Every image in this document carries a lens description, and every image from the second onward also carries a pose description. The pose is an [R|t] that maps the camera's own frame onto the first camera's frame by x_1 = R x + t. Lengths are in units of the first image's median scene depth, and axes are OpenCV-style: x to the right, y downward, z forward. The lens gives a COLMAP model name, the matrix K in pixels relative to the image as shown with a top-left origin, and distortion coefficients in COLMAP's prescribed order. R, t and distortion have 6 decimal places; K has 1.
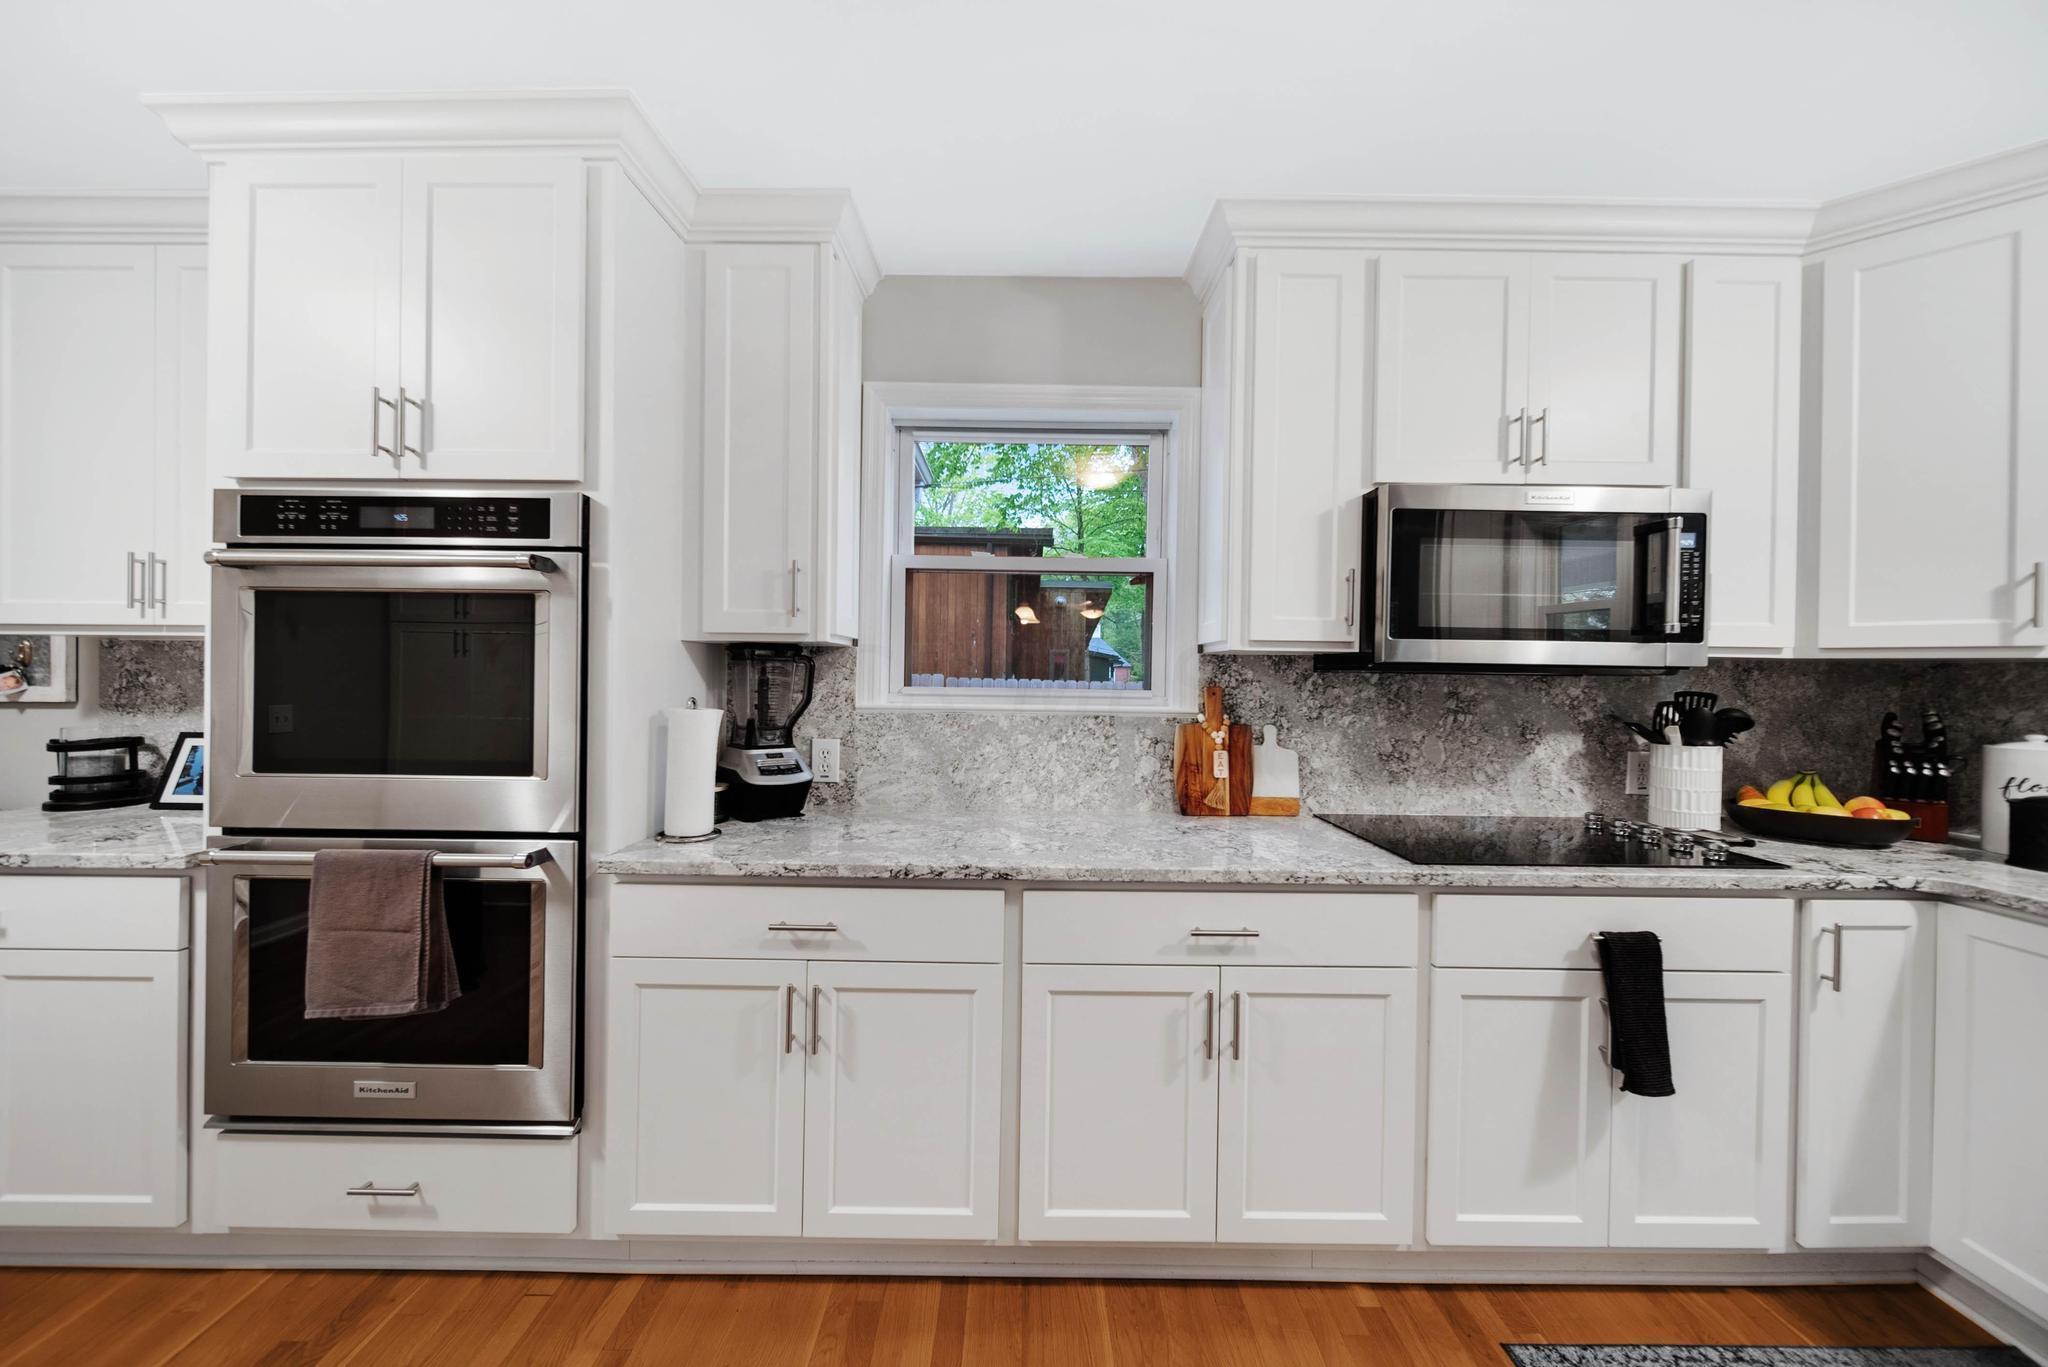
lens RADIAL K [[756.3, 0, 1025.0], [0, 756.3, 679.1], [0, 0, 1]] dist [-0.000088, -0.000575]
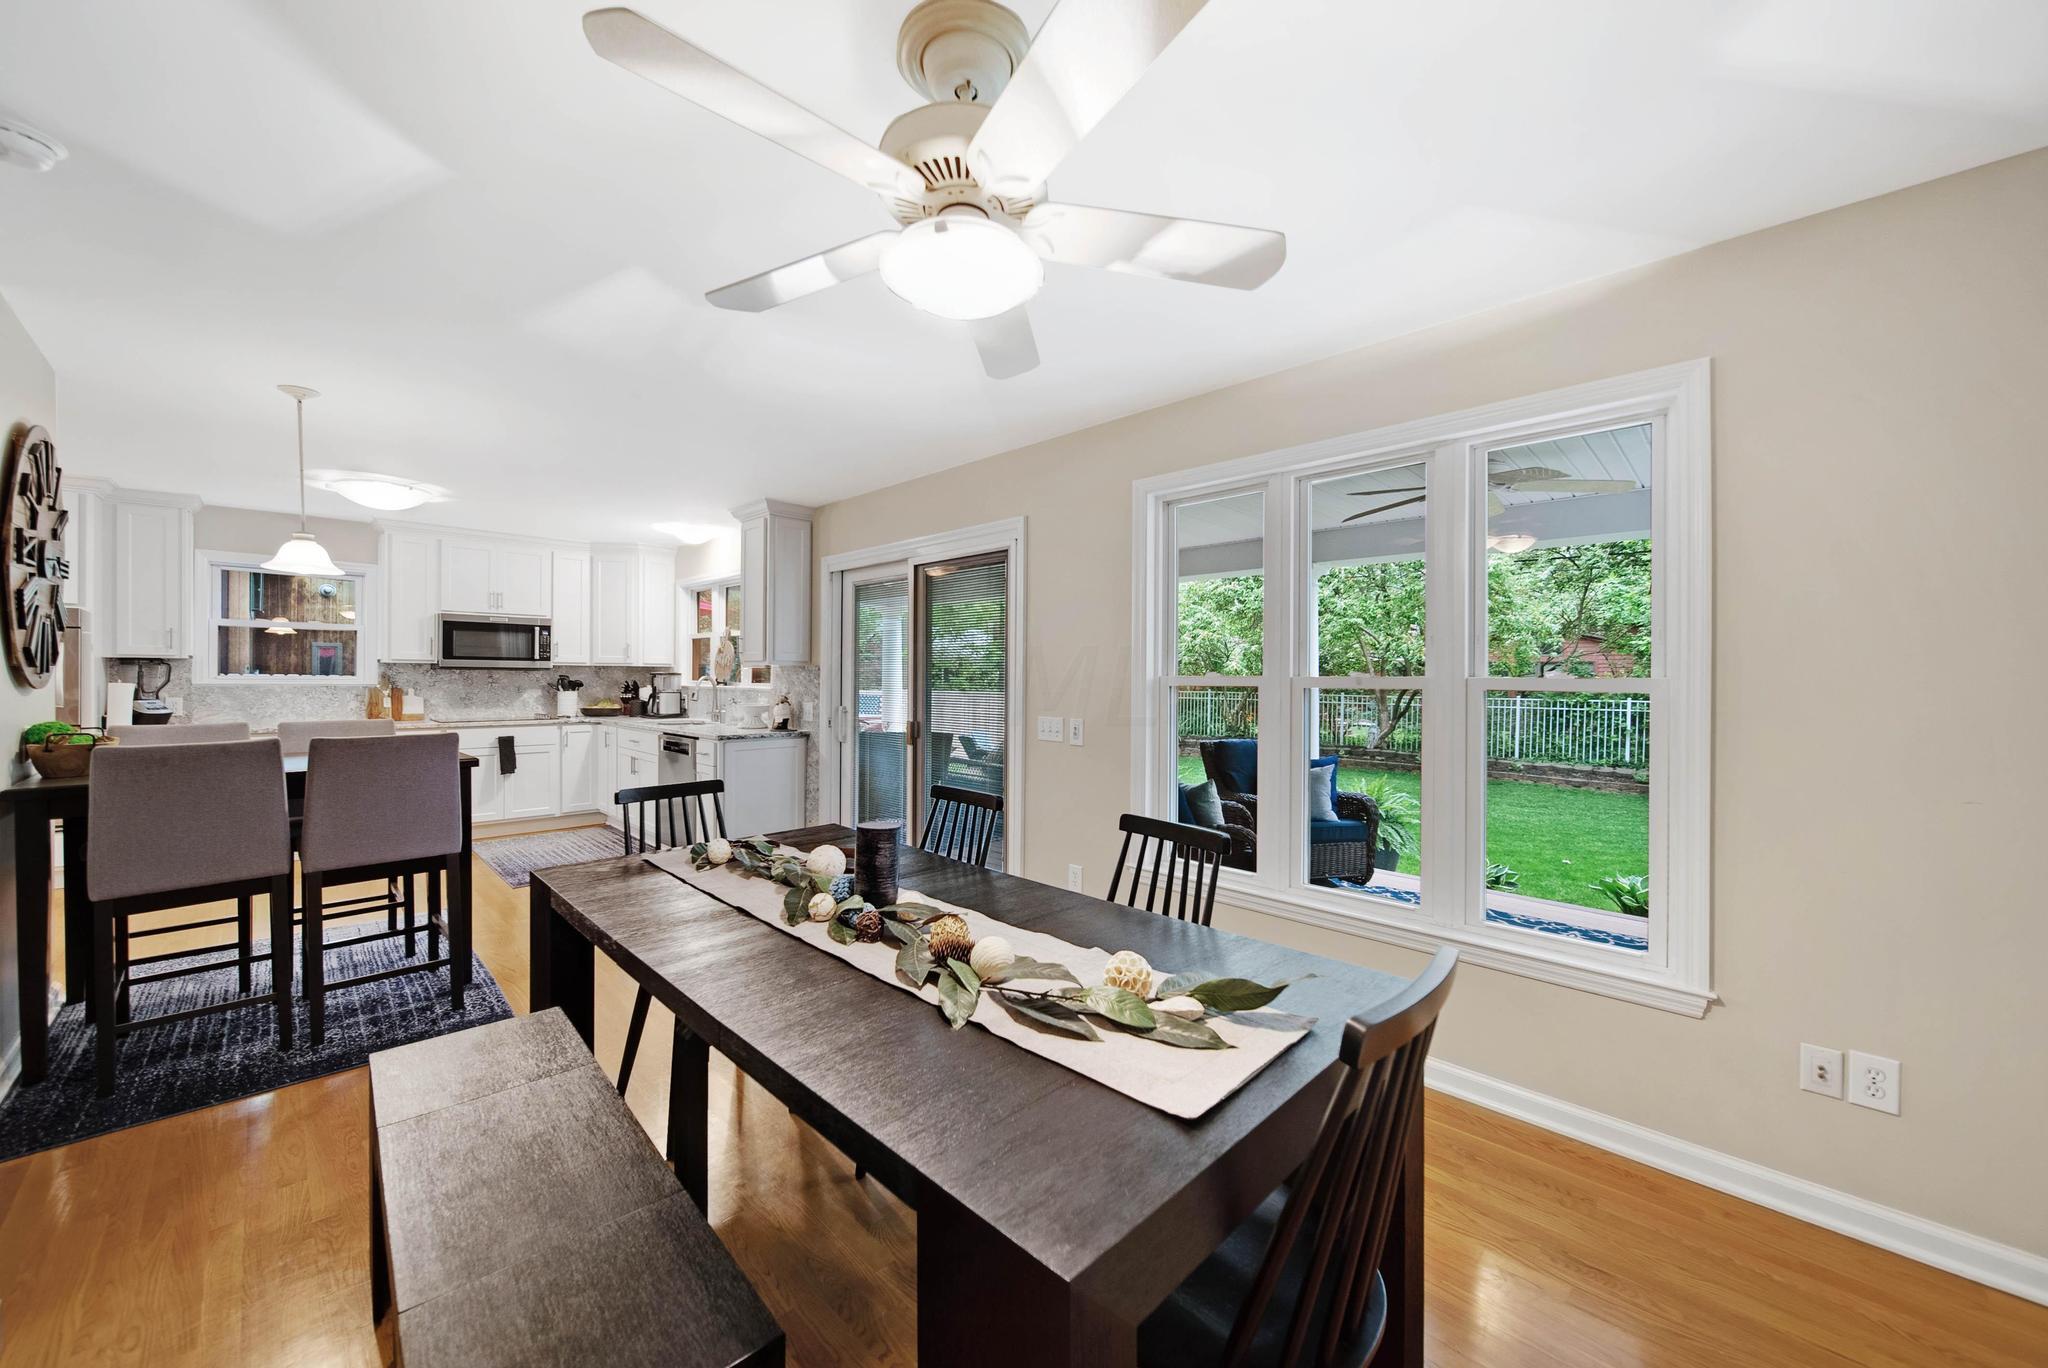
lens RADIAL K [[756.3, 0, 1025.0], [0, 756.3, 679.6], [0, 0, 1]] dist [-0.000088, -0.000575]
pose [[0.704944, -0.010143, 0.709190, -0.068142], [0.008874, 0.999946, 0.005480, 0.038058], [-0.709207, 0.002430, 0.704996, -2.972974]]
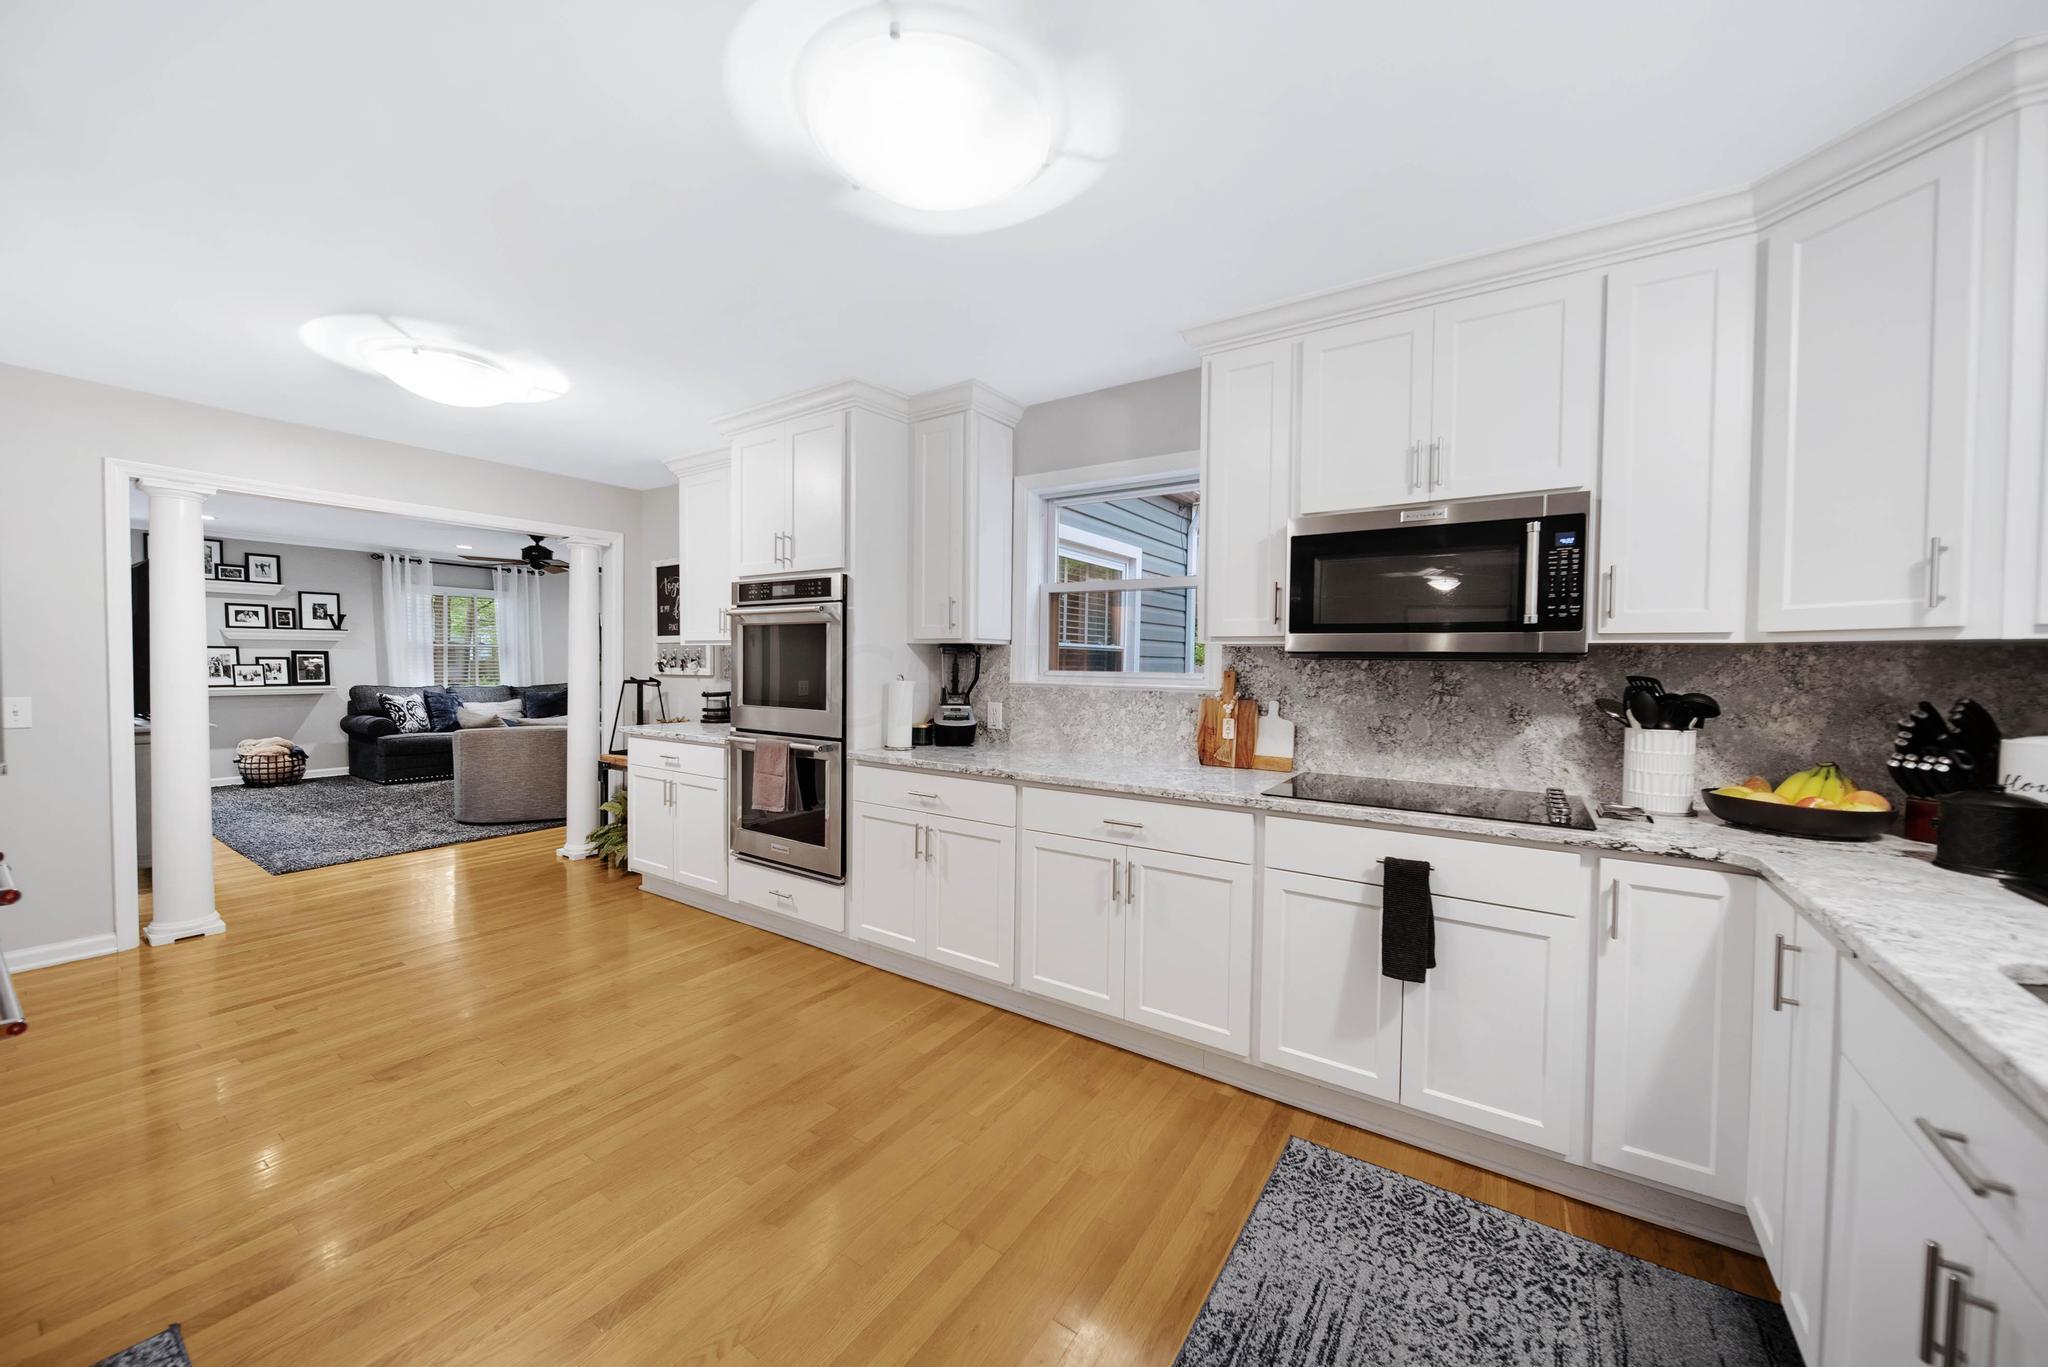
lens RADIAL K [[742.1, 0, 1024.0], [0, 742.1, 683.5], [0, 0, 1]] dist [-0.001296, -0.000143]
pose [[0.831366, 0.013403, -0.555564, 0.770583], [-0.004921, 0.999847, 0.016758, 0.013989], [0.555703, -0.011198, 0.831305, -0.330002]]
